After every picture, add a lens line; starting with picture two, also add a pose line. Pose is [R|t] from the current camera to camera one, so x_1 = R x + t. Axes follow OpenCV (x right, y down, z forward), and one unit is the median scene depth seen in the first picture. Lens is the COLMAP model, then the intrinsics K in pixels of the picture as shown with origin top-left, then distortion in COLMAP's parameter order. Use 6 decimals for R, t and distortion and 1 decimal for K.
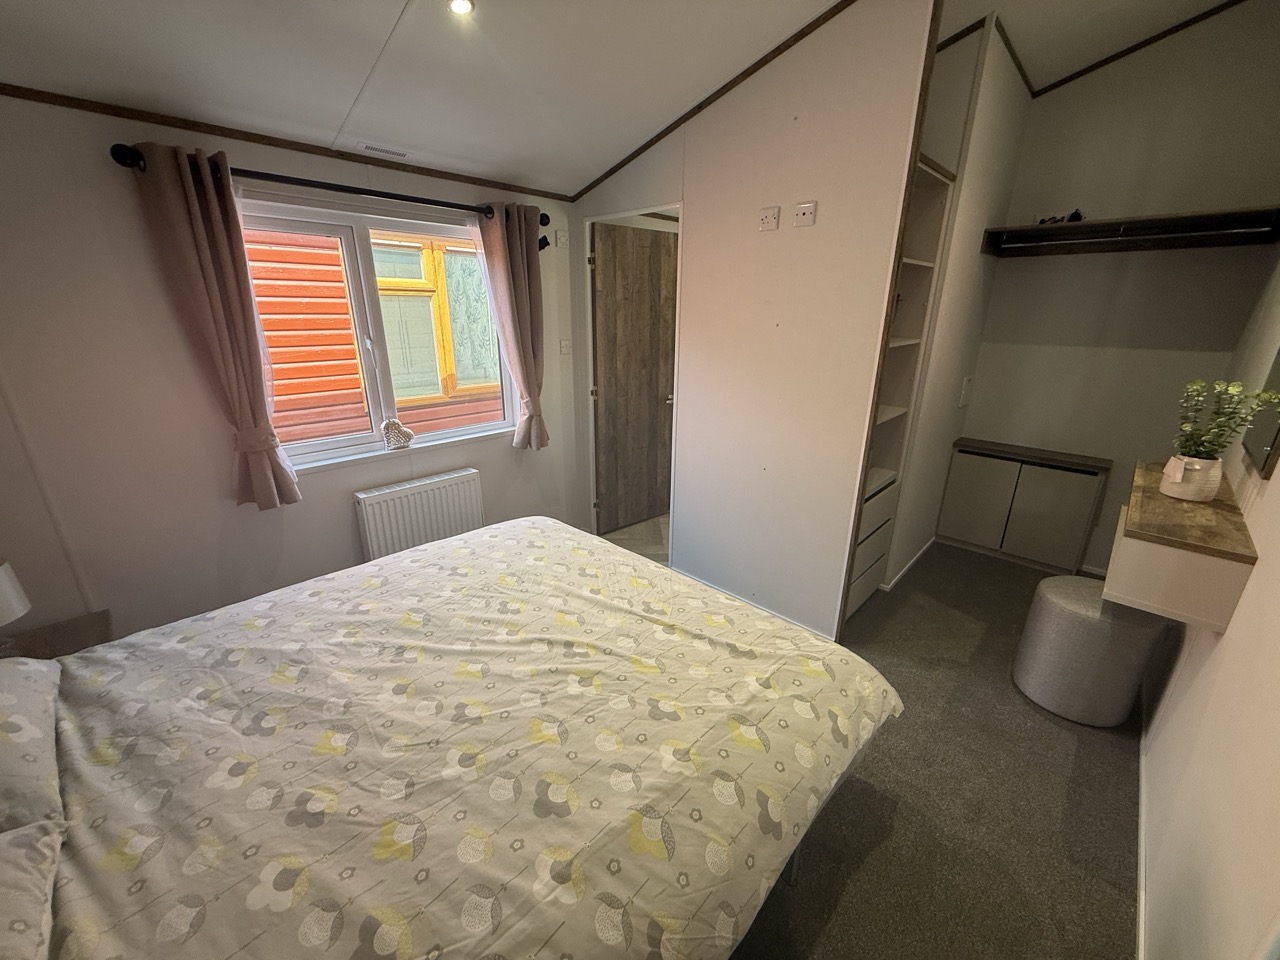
lens RADIAL K [[508.7, 0, 634.1], [0, 508.7, 481.7], [0, 0, 1]] dist [0.001237, -0.000270]
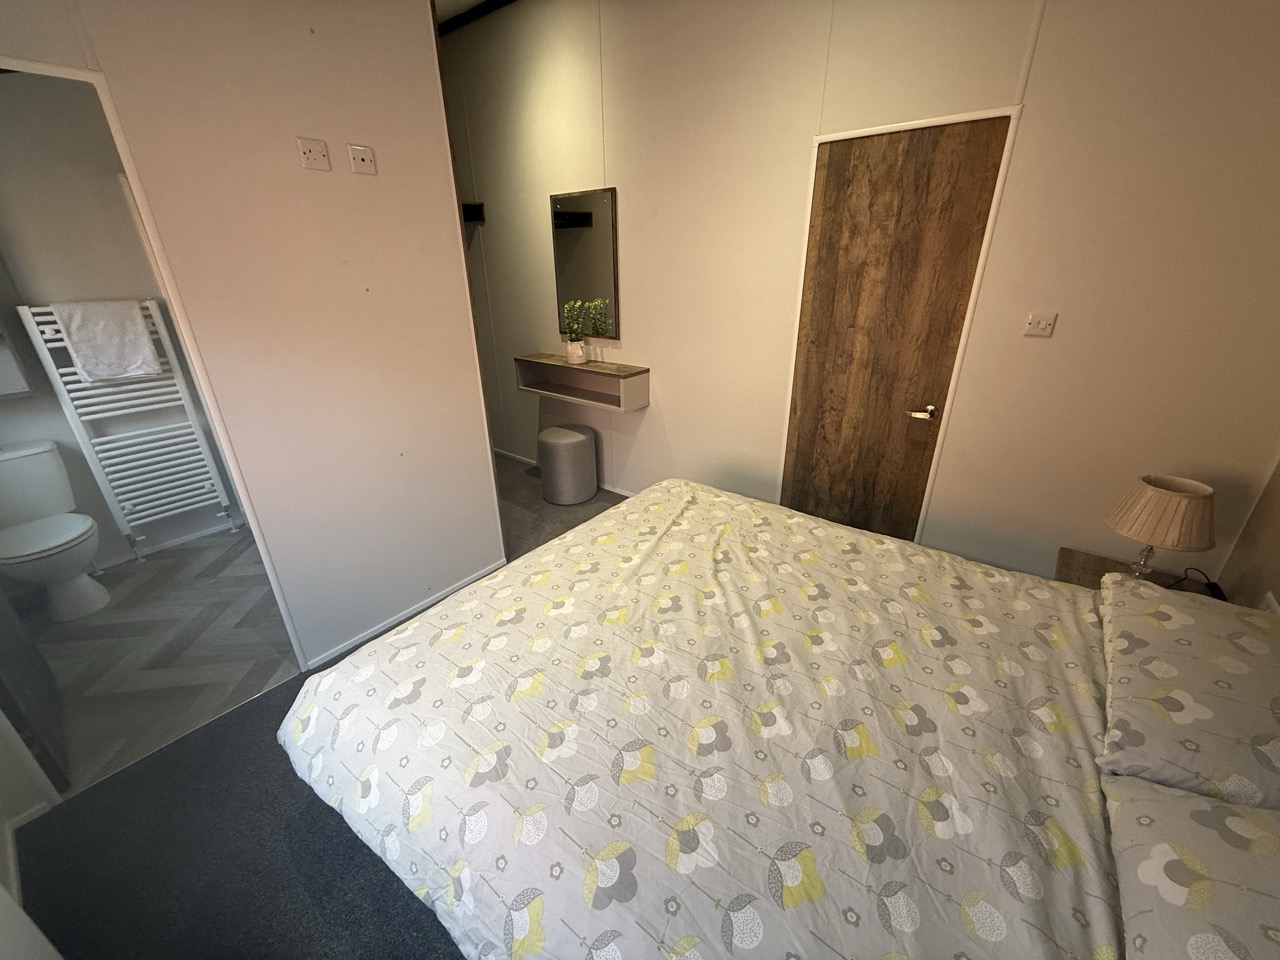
lens RADIAL K [[508.7, 0, 642.1], [0, 508.7, 481.5], [0, 0, 1]] dist [0.001237, -0.000270]
pose [[-0.102106, -0.402196, 0.909842, -1.219928], [0.337542, 0.846353, 0.412010, -0.416088], [-0.935756, 0.349178, 0.049340, 1.144537]]
